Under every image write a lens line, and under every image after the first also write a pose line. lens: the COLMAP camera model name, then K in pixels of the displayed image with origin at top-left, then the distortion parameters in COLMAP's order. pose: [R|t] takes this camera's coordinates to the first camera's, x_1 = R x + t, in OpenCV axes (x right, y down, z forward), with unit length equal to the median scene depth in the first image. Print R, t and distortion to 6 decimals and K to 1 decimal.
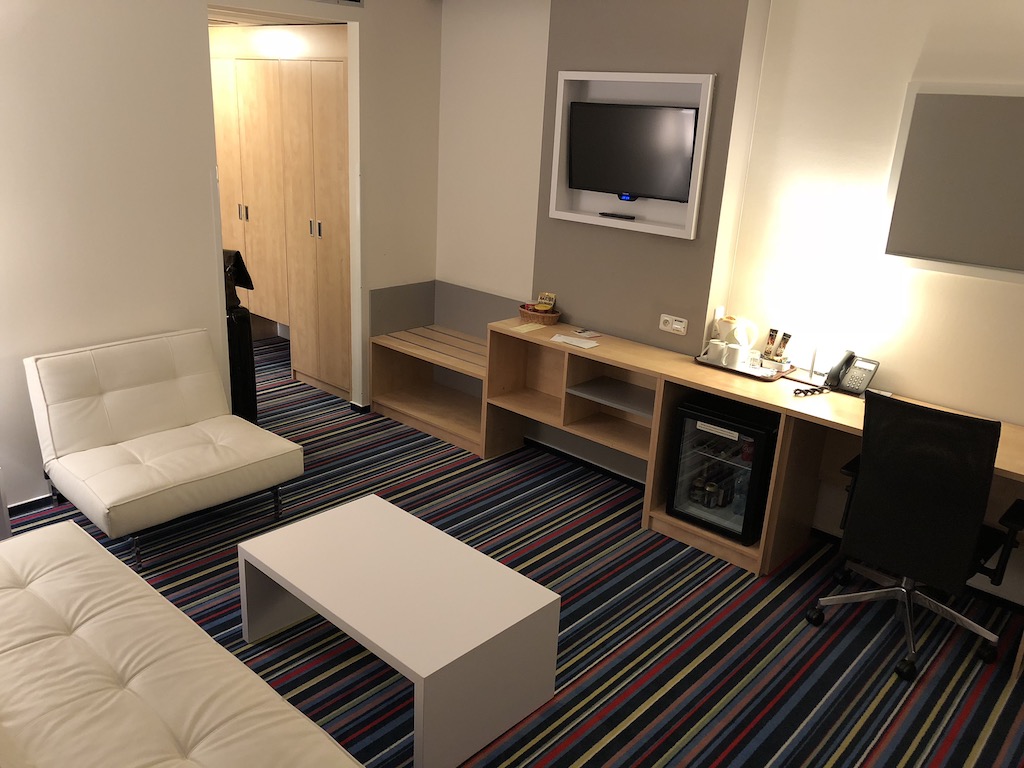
lens RADIAL K [[832.0, 0, 515.4], [0, 832.0, 390.4], [0, 0, 1]] dist [0.042277, -0.050198]
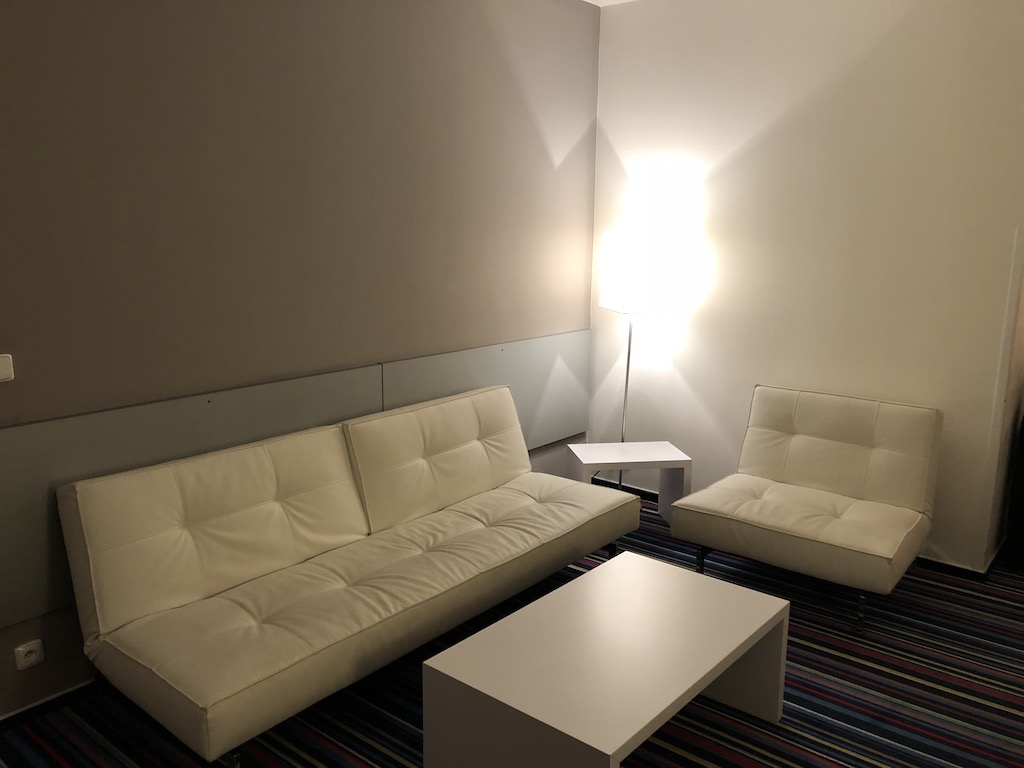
lens RADIAL K [[832.0, 0, 520.1], [0, 832.0, 385.9], [0, 0, 1]] dist [0.042277, -0.050198]
pose [[0.057644, 0.143560, -0.987961, 0.576189], [-0.331613, 0.936172, 0.116686, -0.069248], [0.941653, 0.320894, 0.101571, 0.665701]]
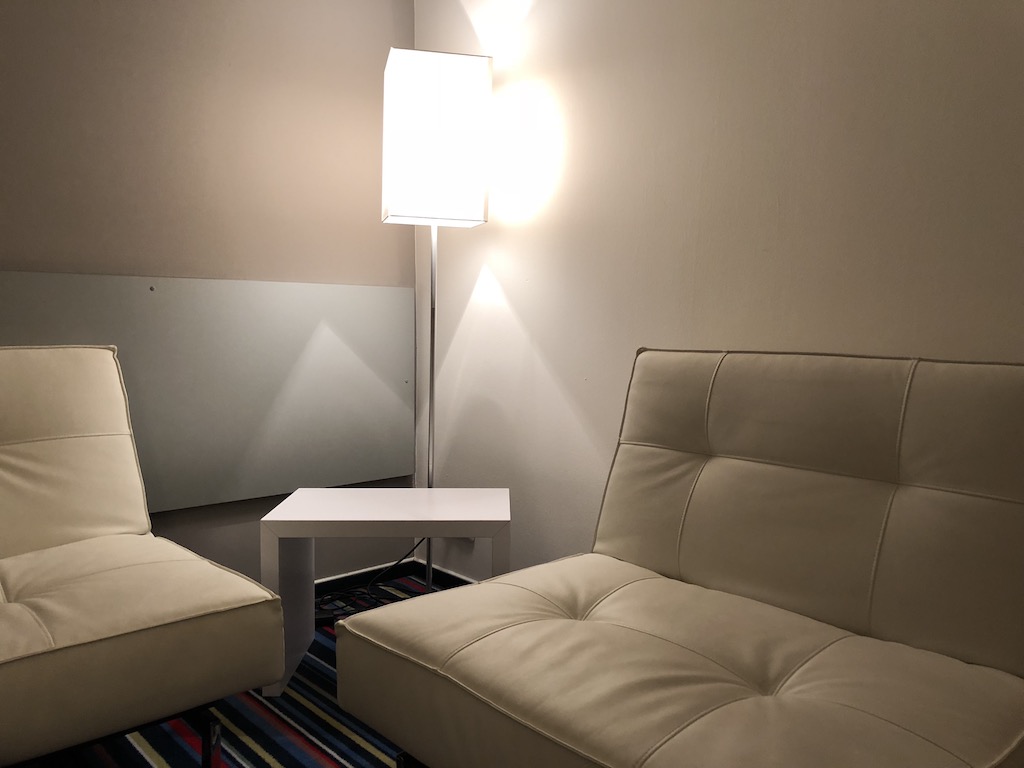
lens RADIAL K [[832.0, 0, 507.8], [0, 832.0, 383.0], [0, 0, 1]] dist [0.042277, -0.050198]
pose [[-0.107698, 0.026092, -0.993841, -0.088702], [-0.331509, 0.941501, 0.060642, -0.025290], [0.937285, 0.335998, -0.092748, 1.104612]]
